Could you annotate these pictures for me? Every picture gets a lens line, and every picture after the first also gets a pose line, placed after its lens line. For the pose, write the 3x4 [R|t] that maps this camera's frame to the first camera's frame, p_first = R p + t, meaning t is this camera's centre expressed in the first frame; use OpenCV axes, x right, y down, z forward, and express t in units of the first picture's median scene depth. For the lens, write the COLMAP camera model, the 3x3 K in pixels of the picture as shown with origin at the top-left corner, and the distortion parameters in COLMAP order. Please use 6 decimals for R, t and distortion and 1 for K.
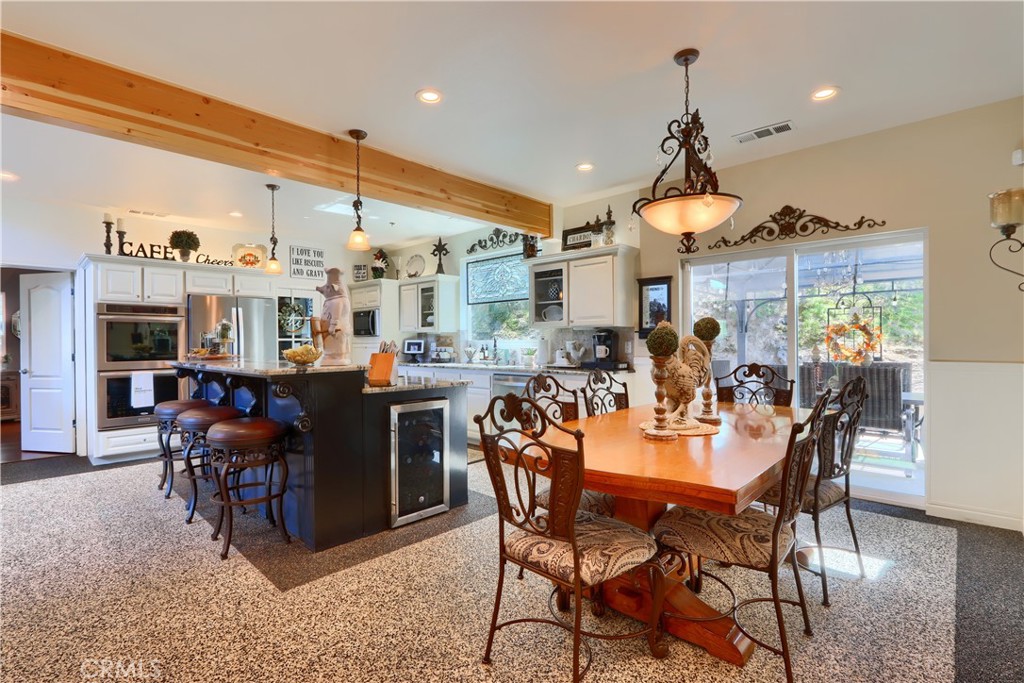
lens RADIAL K [[493.3, 0, 511.7], [0, 493.3, 340.6], [0, 0, 1]] dist [-0.001346, 0.000348]
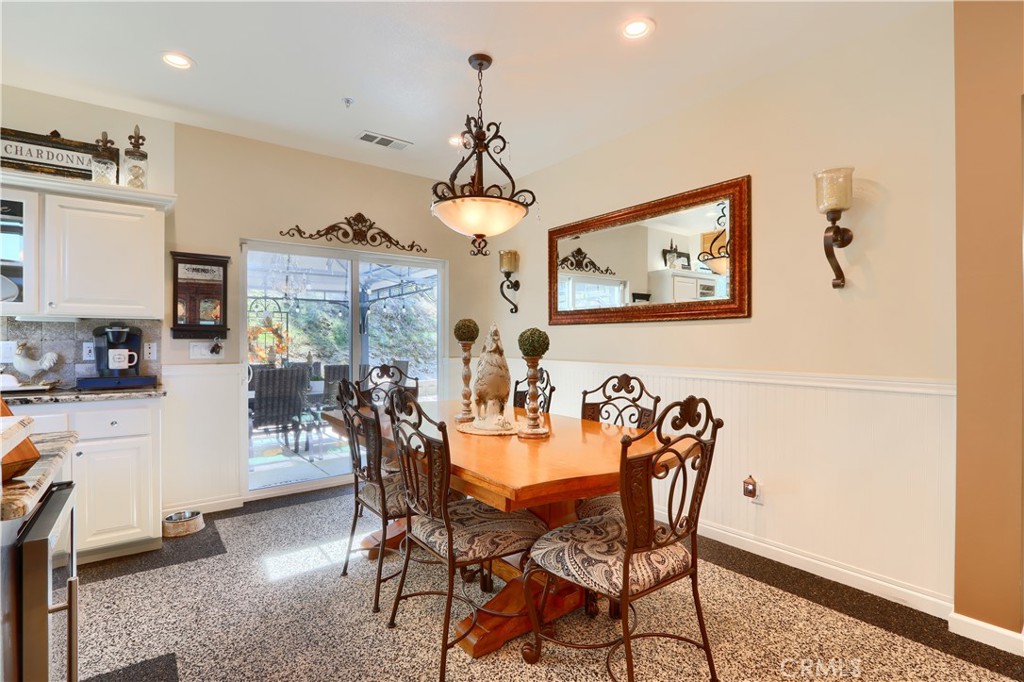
lens RADIAL K [[493.3, 0, 510.6], [0, 493.3, 342.7], [0, 0, 1]] dist [-0.001346, 0.000348]
pose [[0.157229, 0.005073, 0.987549, -0.346214], [-0.001666, 0.999987, -0.004872, 0.004462], [-0.987561, -0.000880, 0.157235, 0.426742]]
